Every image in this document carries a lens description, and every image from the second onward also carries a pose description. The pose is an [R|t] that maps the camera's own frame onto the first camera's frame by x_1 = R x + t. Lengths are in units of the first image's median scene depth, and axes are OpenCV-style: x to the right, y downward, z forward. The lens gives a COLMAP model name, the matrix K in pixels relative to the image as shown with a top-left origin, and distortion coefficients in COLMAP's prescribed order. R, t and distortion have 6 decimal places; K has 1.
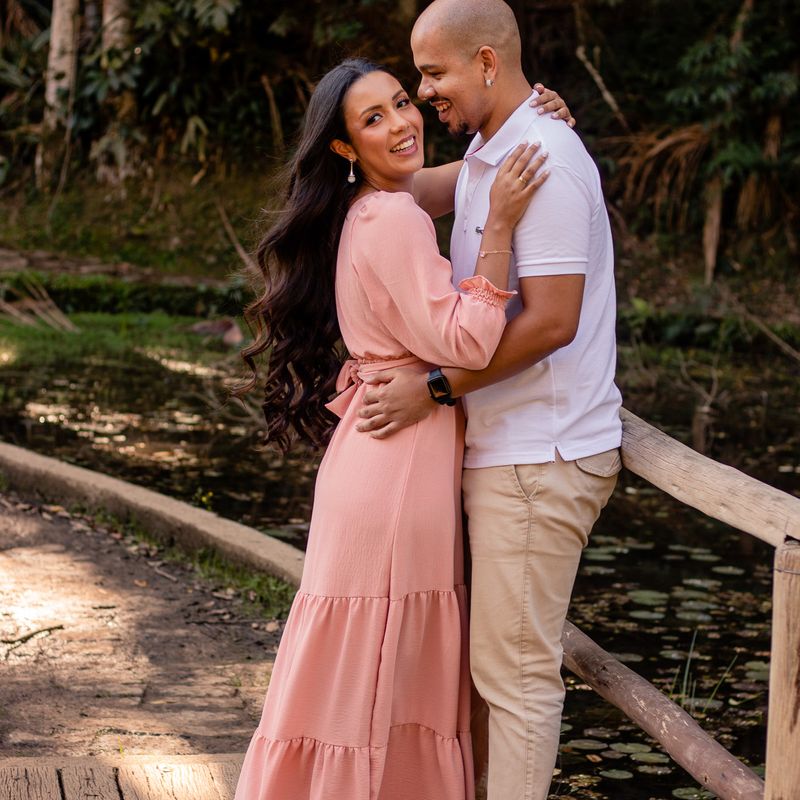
lens RADIAL K [[2720.5, 0, 400.0], [0, 2720.5, 400.0], [0, 0, 1]] dist [-0.133068, 0.459580]
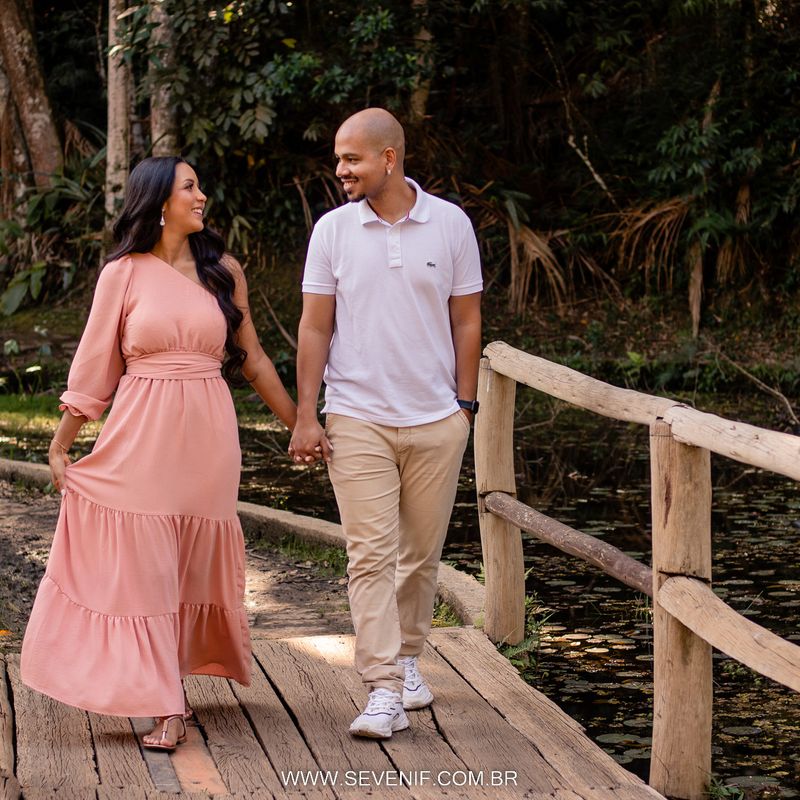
lens RADIAL K [[2567.3, 0, 400.0], [0, 2567.3, 400.0], [0, 0, 1]] dist [-0.147736, 0.943242]
pose [[0.998249, -0.058200, -0.010592, -0.000133], [0.057849, 0.997849, -0.030845, 0.010175], [0.012364, 0.030179, 0.999468, -0.077625]]
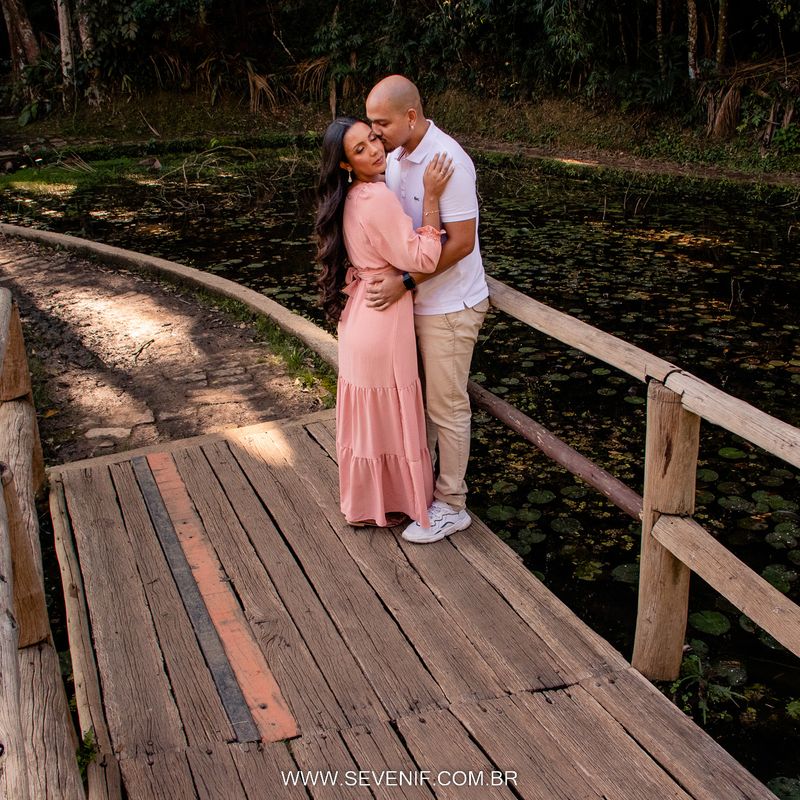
lens RADIAL K [[988.2, 0, 379.4], [0, 988.2, 400.4], [0, 0, 1]] dist [-0.186663, 0.173298]
pose [[0.979180, -0.138271, 0.148621, -0.019409], [0.097726, 0.962808, 0.251892, -0.016301], [-0.177923, -0.232123, 0.956275, 0.046833]]
